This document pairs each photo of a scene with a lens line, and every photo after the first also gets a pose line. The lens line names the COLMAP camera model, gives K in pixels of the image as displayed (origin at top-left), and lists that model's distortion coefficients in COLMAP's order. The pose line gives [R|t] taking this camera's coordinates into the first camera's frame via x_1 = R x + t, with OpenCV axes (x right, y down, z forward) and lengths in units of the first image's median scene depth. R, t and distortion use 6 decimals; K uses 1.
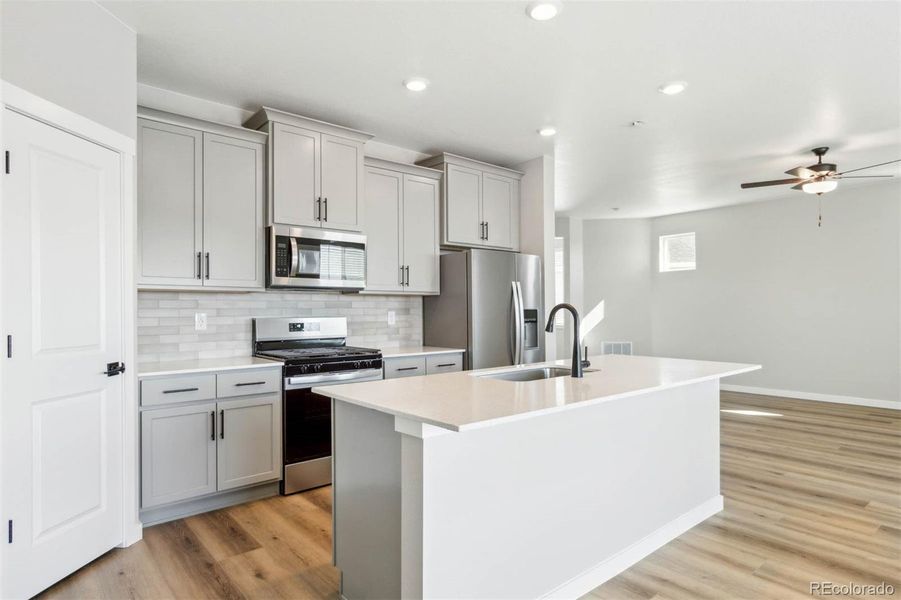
lens RADIAL K [[510.9, 0, 450.1], [0, 510.9, 306.2], [0, 0, 1]] dist [-0.001053, 0.002288]
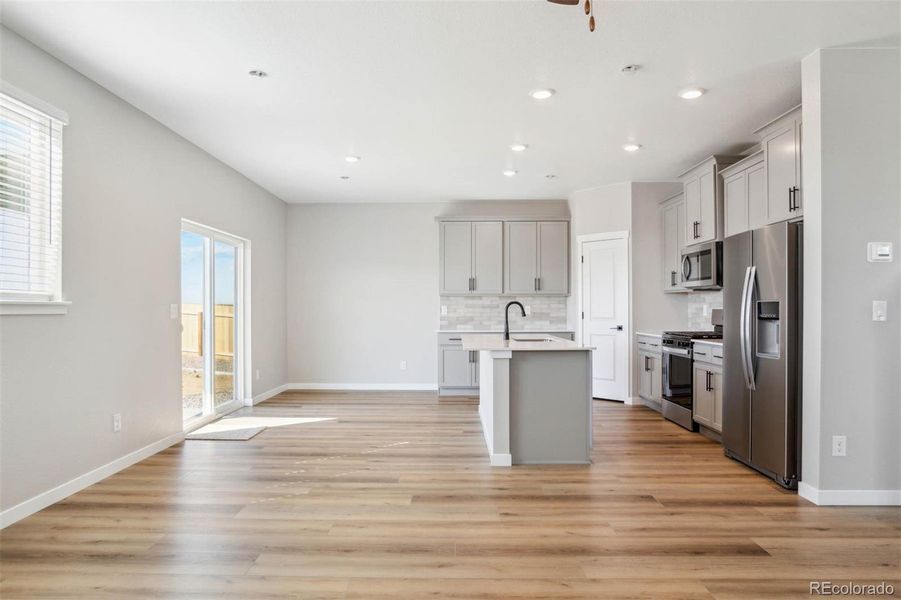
lens RADIAL K [[570.3, 0, 430.8], [0, 570.3, 309.4], [0, 0, 1]] dist [-0.072821, 0.048076]
pose [[-0.675997, 0.008597, -0.736854, 1.352392], [0.011783, 0.999930, 0.000856, 0.014226], [0.736810, -0.008103, -0.676052, 1.500890]]
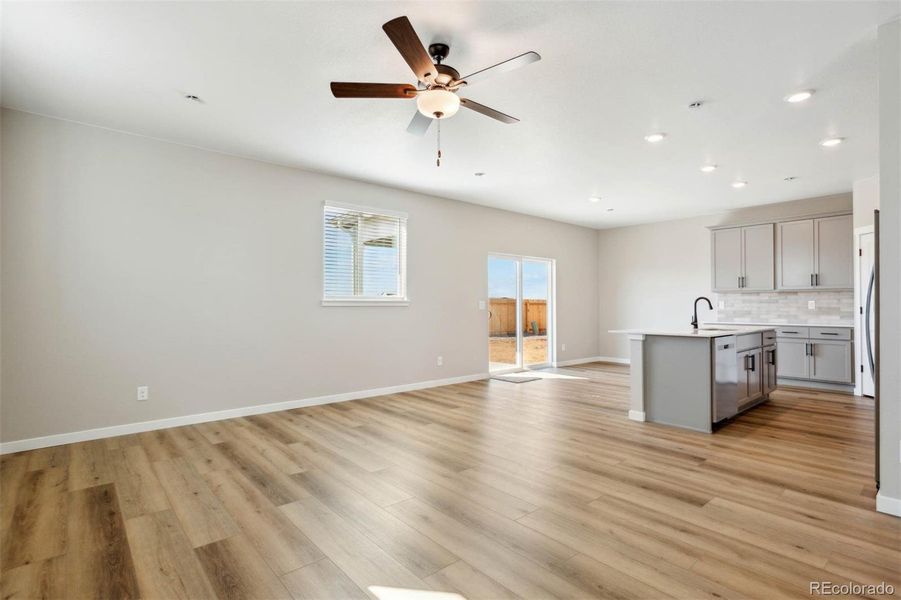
lens RADIAL K [[434.8, 0, 450.5], [0, 434.8, 300.0], [0, 0, 1]] dist [-0.008653, 0.000249]
pose [[-0.999933, 0.007642, -0.008663, 0.932116], [0.007808, 0.999782, -0.019353, 0.025568], [0.008513, -0.019419, -0.999775, 2.000410]]
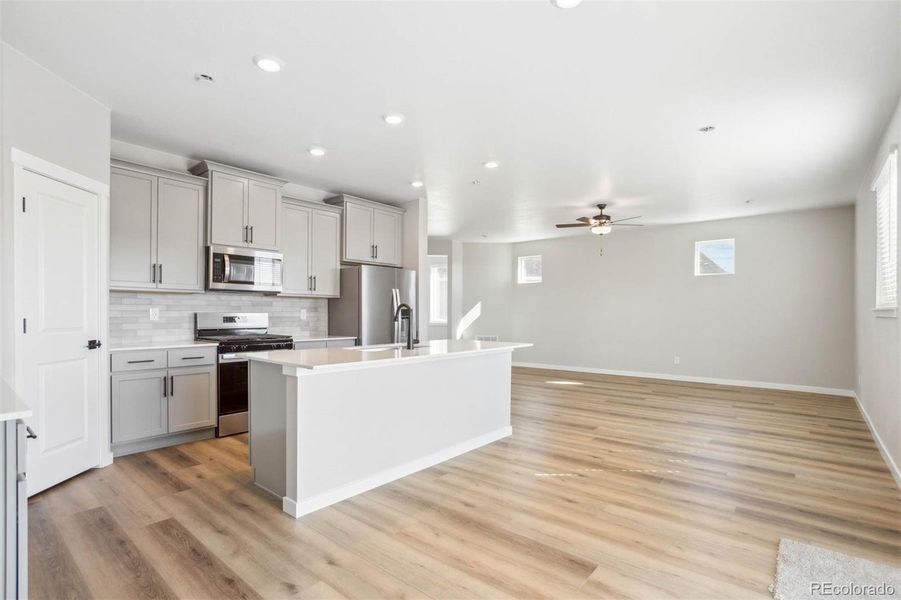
lens RADIAL K [[438.8, 0, 450.5], [0, 438.8, 314.3], [0, 0, 1]] dist [-0.050682, 0.027446]
pose [[0.985983, 0.009112, 0.166596, 0.095256], [-0.010897, 0.999893, 0.009807, 0.009778], [-0.166488, -0.011485, 0.985977, -0.254058]]
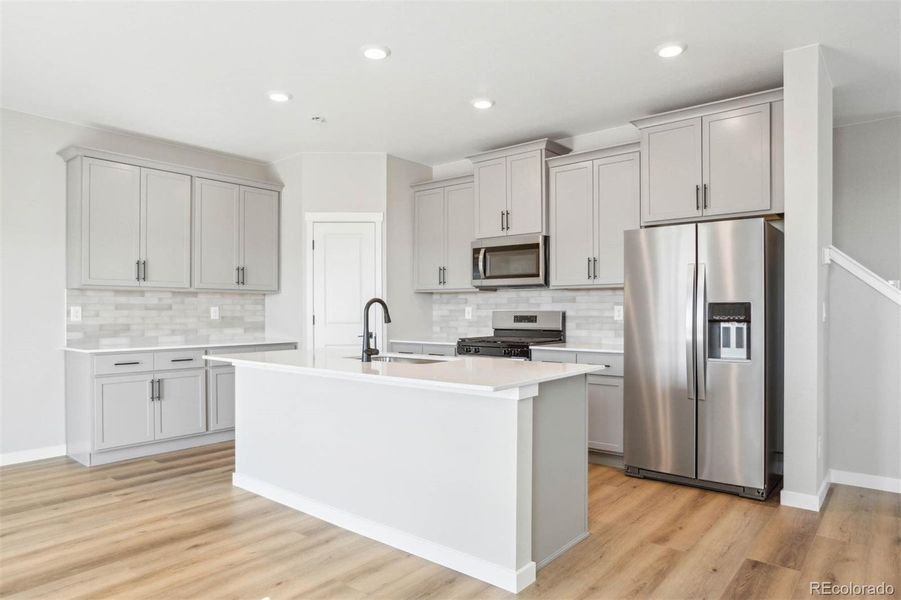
lens RADIAL K [[561.9, 0, 450.5], [0, 561.9, 310.2], [0, 0, 1]] dist [-0.066044, 0.048799]
pose [[0.169839, 0.005638, -0.985456, 1.029290], [0.008368, 0.999939, 0.007164, 0.010382], [0.985436, -0.009463, 0.169781, 0.653587]]
